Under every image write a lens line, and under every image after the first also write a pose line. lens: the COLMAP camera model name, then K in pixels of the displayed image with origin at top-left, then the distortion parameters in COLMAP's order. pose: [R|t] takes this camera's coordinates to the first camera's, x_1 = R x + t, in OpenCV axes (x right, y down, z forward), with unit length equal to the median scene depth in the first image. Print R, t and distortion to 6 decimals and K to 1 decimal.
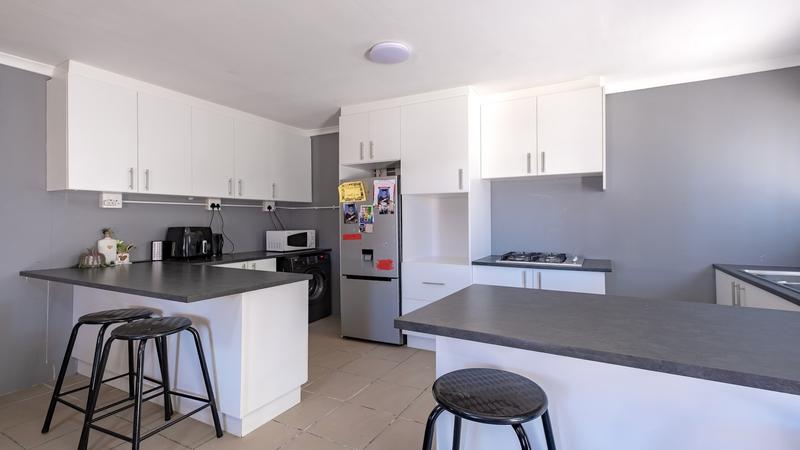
lens RADIAL K [[370.4, 0, 400.3], [0, 370.4, 216.4], [0, 0, 1]] dist [0.001373, 0.000069]
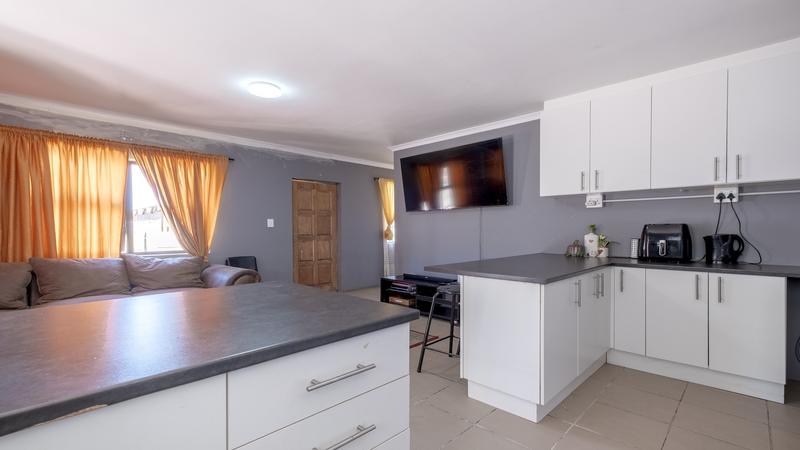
lens RADIAL K [[358.0, 0, 396.1], [0, 358.0, 236.4], [0, 0, 1]] dist [0.000821, -0.000073]
pose [[-0.282128, 0.026231, -0.959018, 0.407825], [0.014845, 0.999626, 0.022974, 0.027784], [0.959262, -0.007755, -0.282411, 0.617687]]
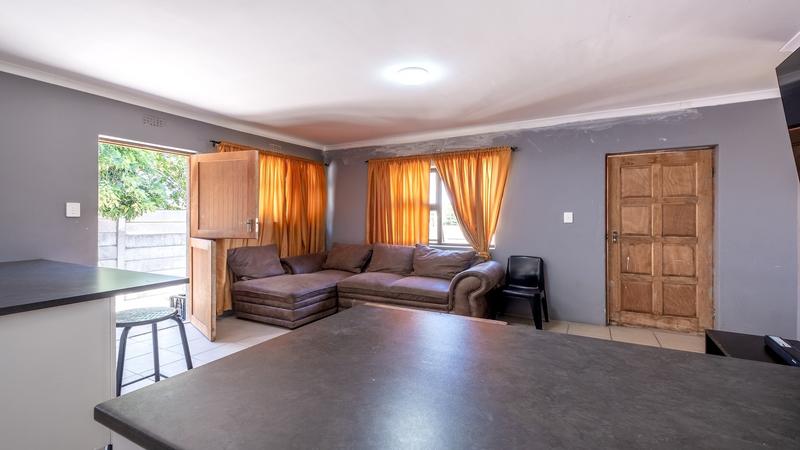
lens RADIAL K [[349.7, 0, 395.7], [0, 349.7, 221.8], [0, 0, 1]] dist [0.002805, 0.000231]
pose [[-0.999530, 0.004997, 0.030256, -0.322744], [0.004983, 0.999987, -0.000533, 0.011432], [-0.030259, -0.000382, -0.999542, 0.845456]]
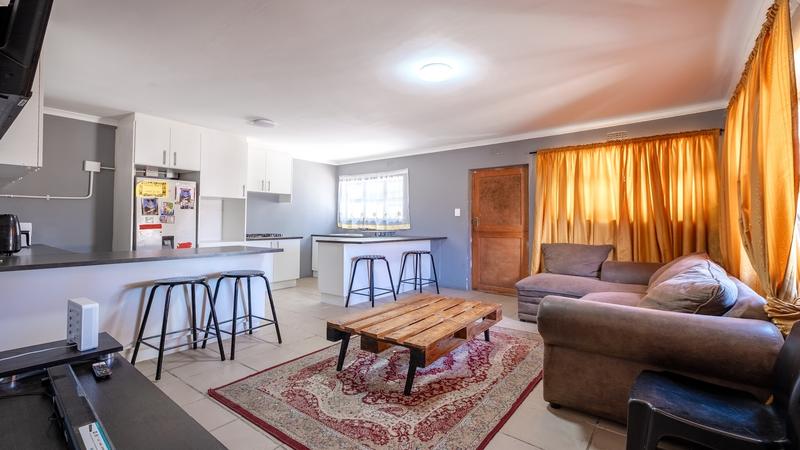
lens RADIAL K [[349.7, 0, 395.7], [0, 349.7, 221.8], [0, 0, 1]] dist [0.002805, 0.000231]
pose [[0.170928, 0.005497, 0.985268, -1.135170], [-0.013746, 0.999900, -0.003194, 0.033526], [-0.985188, -0.012997, 0.170986, 0.029301]]
